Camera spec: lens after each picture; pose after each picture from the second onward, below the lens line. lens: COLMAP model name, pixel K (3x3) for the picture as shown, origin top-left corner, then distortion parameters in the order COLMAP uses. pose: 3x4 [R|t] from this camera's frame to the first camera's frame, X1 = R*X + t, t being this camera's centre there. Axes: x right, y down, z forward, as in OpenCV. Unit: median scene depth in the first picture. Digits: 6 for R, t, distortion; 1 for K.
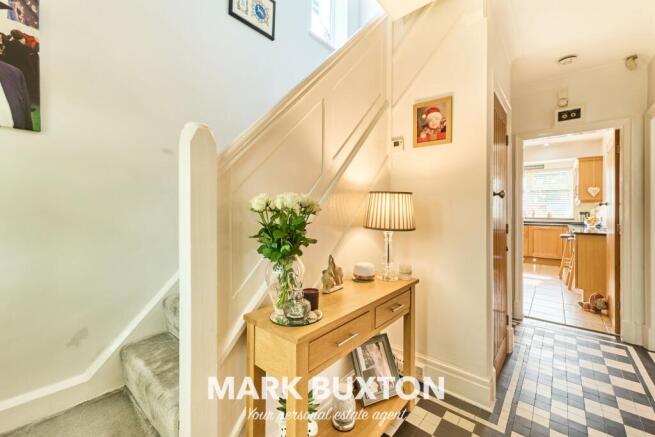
lens RADIAL K [[267.5, 0, 327.9], [0, 267.5, 212.9], [0, 0, 1]] dist [0.001293, -0.000254]
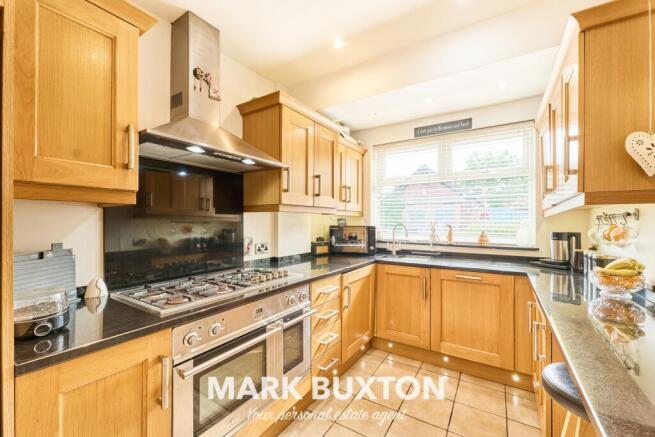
lens RADIAL K [[267.5, 0, 328.4], [0, 267.5, 222.1], [0, 0, 1]] dist [0.001293, -0.000254]
pose [[0.990453, -0.004209, 0.137786, 0.578785], [0.004068, 0.999991, 0.001305, -0.020008], [-0.137790, -0.000732, 0.990461, 0.674438]]
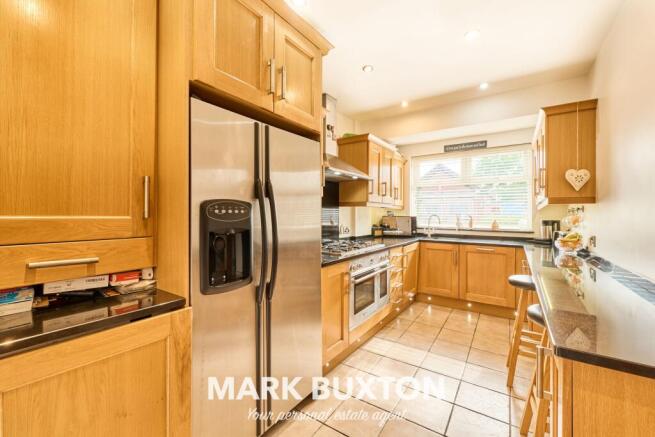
lens RADIAL K [[267.5, 0, 327.1], [0, 267.5, 213.7], [0, 0, 1]] dist [0.001293, -0.000254]
pose [[0.994616, 0.000955, 0.103625, 0.430870], [-0.000584, 0.999993, -0.003608, -0.015887], [-0.103628, 0.003528, 0.994610, 0.487096]]
